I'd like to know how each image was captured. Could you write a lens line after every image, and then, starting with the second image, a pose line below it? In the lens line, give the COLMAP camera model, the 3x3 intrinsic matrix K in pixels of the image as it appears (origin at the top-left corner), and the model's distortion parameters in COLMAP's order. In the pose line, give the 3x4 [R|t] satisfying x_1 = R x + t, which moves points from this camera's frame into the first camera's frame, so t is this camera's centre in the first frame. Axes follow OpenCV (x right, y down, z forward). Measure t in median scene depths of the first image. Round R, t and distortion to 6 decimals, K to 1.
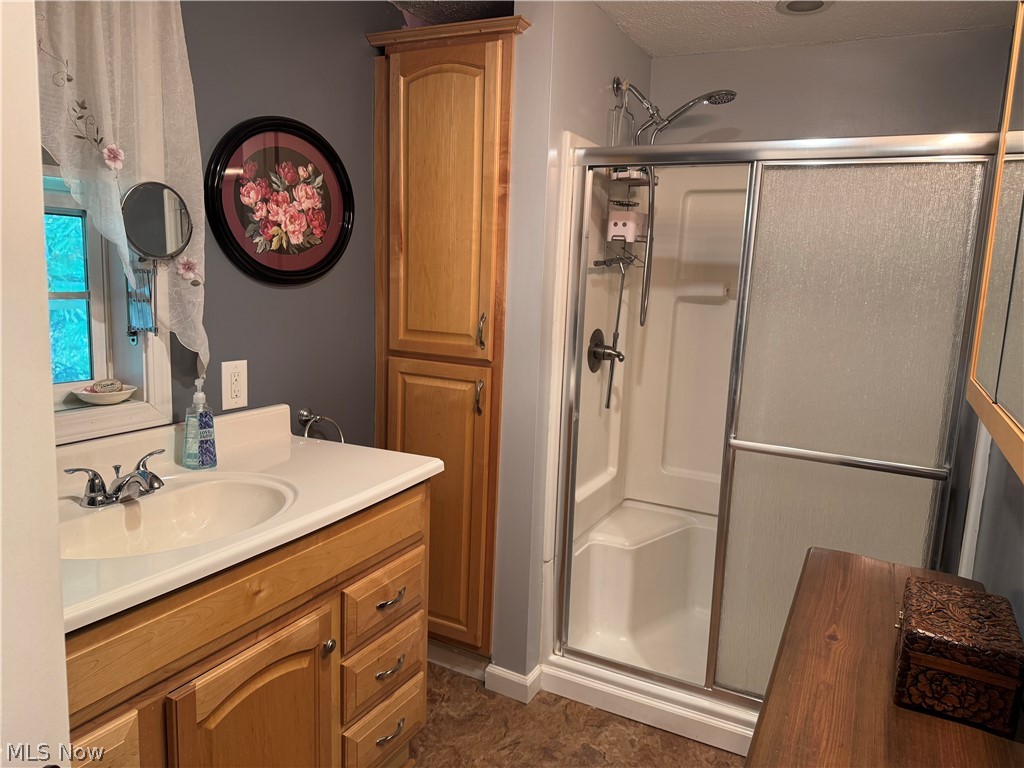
lens RADIAL K [[724.7, 0, 512.0], [0, 724.7, 384.0], [0, 0, 1]] dist [0.105116, -0.147985]
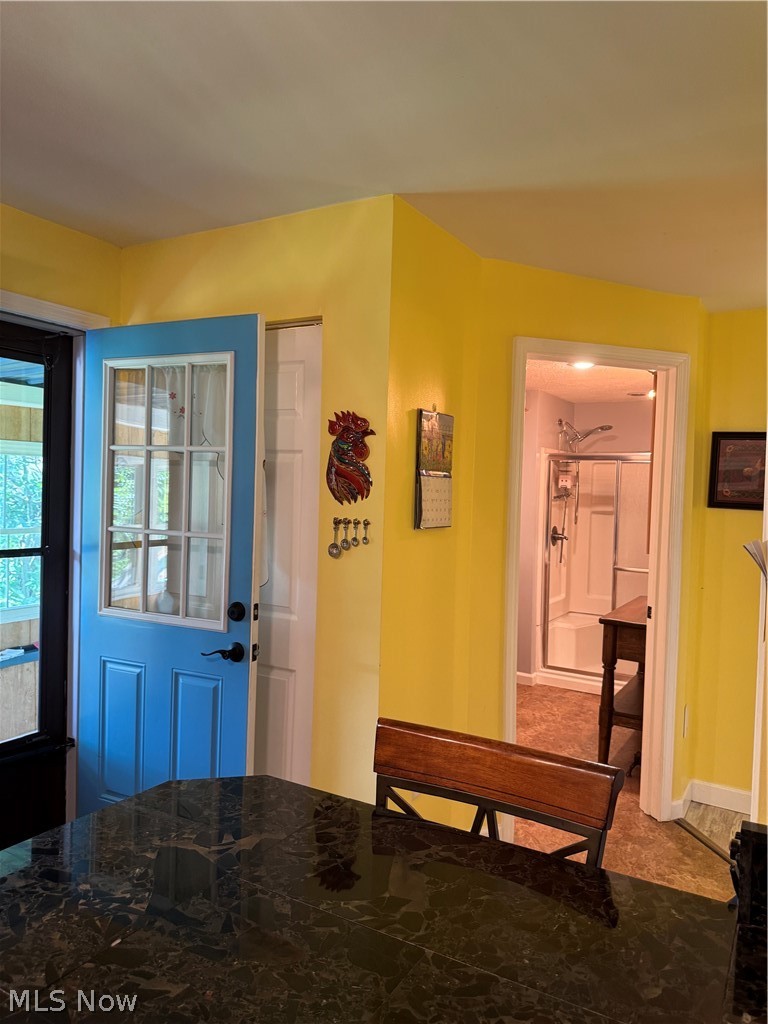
lens RADIAL K [[724.7, 0, 384.0], [0, 724.7, 512.0], [0, 0, 1]] dist [0.105116, -0.147985]
pose [[0.997542, -0.015384, -0.068360, -0.255654], [0.006889, 0.992405, -0.122817, 0.154962], [0.069731, 0.122044, 0.990072, -1.271416]]
